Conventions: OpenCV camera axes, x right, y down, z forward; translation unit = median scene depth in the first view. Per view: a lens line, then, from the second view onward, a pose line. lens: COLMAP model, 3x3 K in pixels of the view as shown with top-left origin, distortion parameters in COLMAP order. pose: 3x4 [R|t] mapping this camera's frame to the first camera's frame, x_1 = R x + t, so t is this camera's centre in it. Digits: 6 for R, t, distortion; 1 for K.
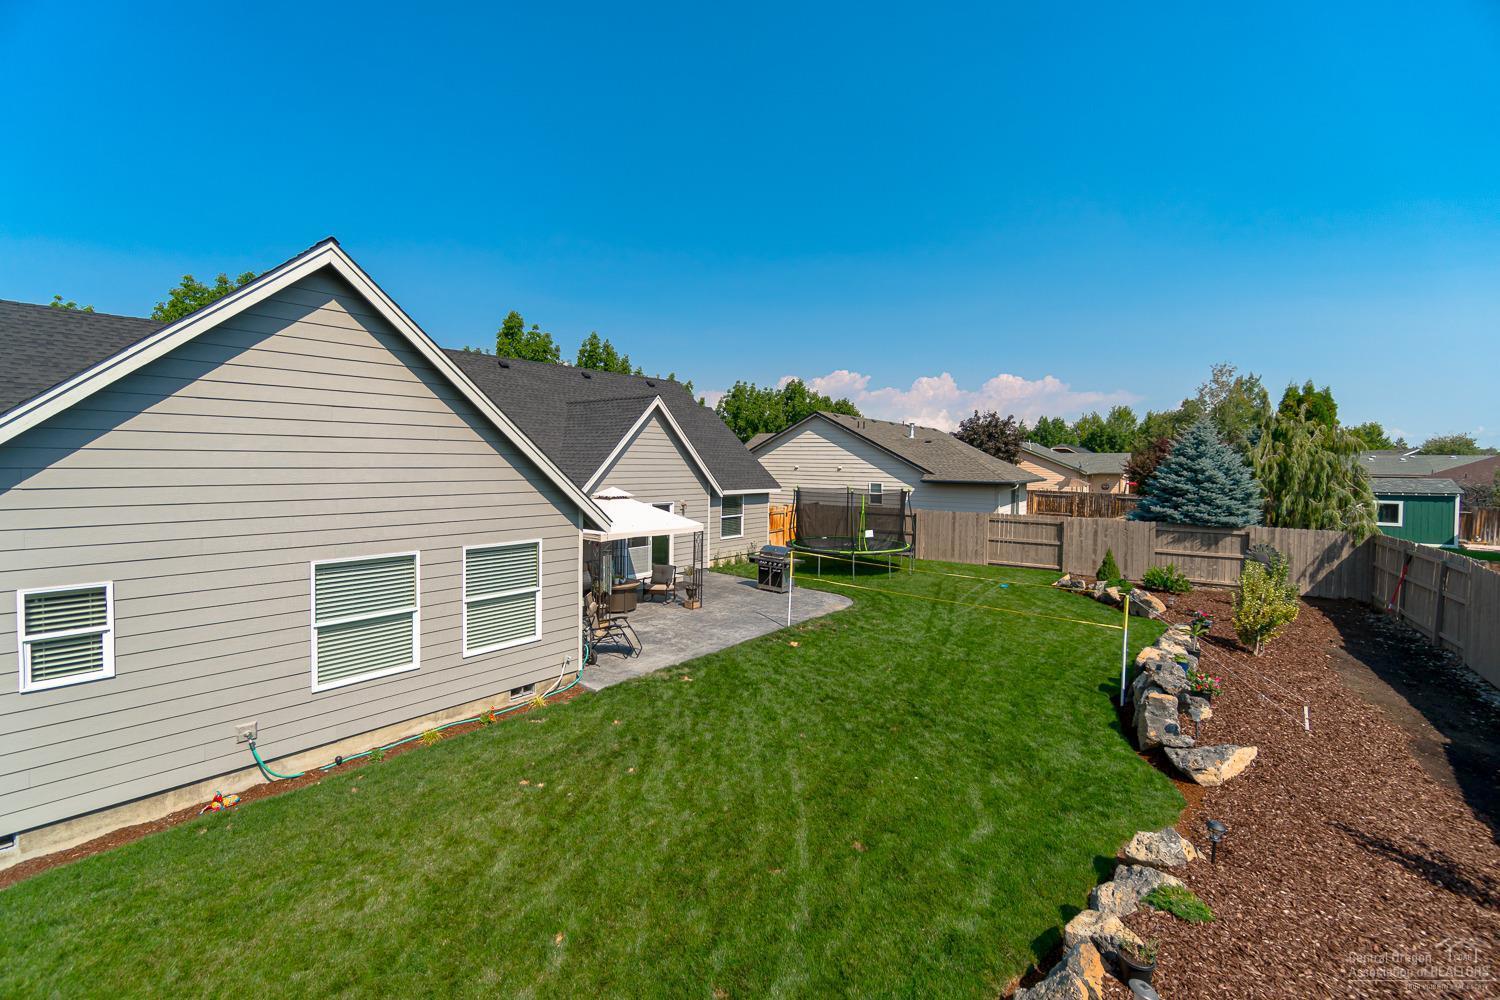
lens RADIAL K [[664.5, 0, 749.4], [0, 664.5, 479.2], [0, 0, 1]] dist [0.000226, 0.000194]
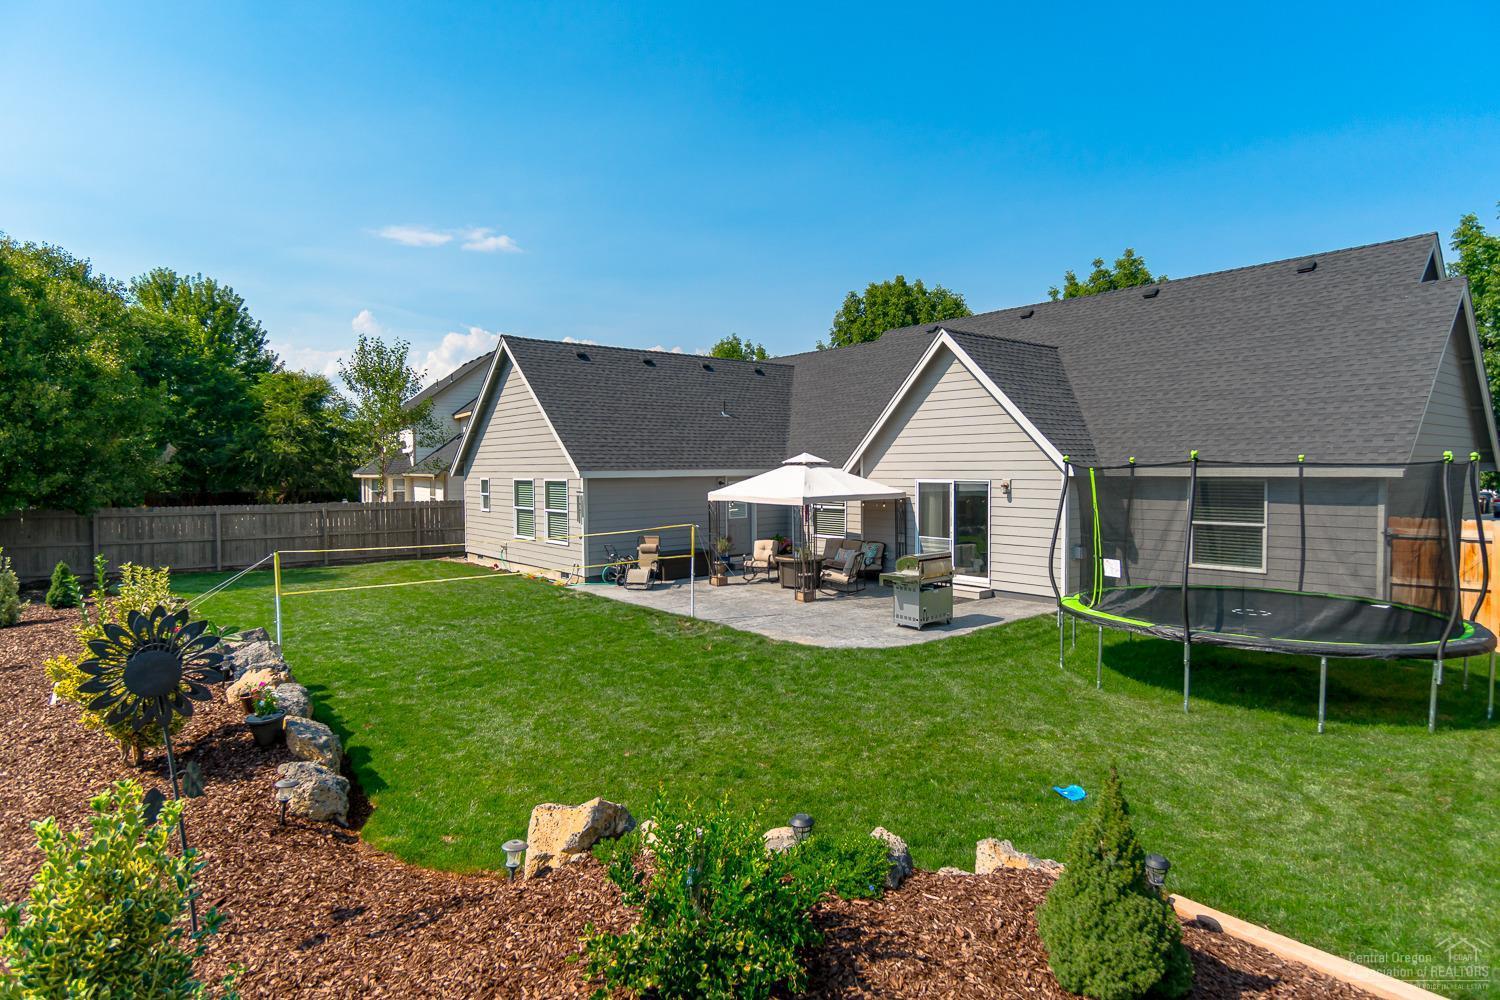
lens RADIAL K [[821.0, 0, 750.0], [0, 821.0, 500.0], [0, 0, 1]] dist [0.000428, 0.000031]
pose [[-0.207414, 0.034810, -0.977634, 1.464892], [-0.022662, 0.998928, 0.040376, 0.052755], [0.977991, 0.030530, -0.206402, 1.835893]]
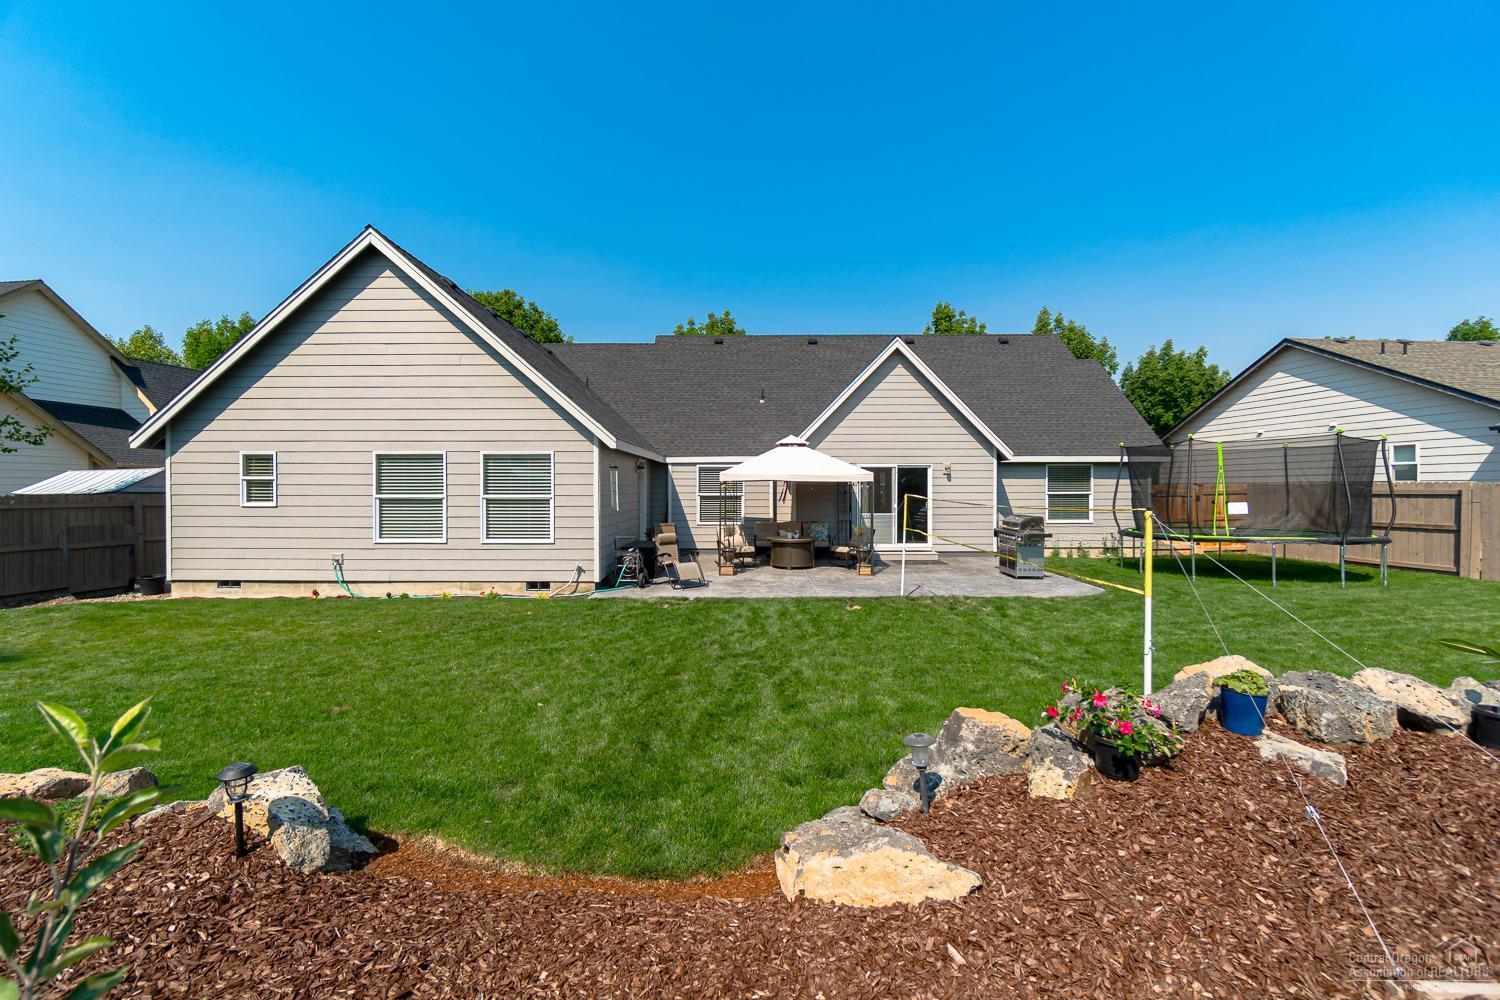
lens RADIAL K [[664.6, 0, 728.4], [0, 664.6, 495.2], [0, 0, 1]] dist [-0.025714, 0.000142]
pose [[0.622940, -0.002150, -0.782266, 0.739619], [-0.015673, 0.999761, -0.015228, 0.178021], [0.782112, 0.021746, 0.622758, 0.555039]]
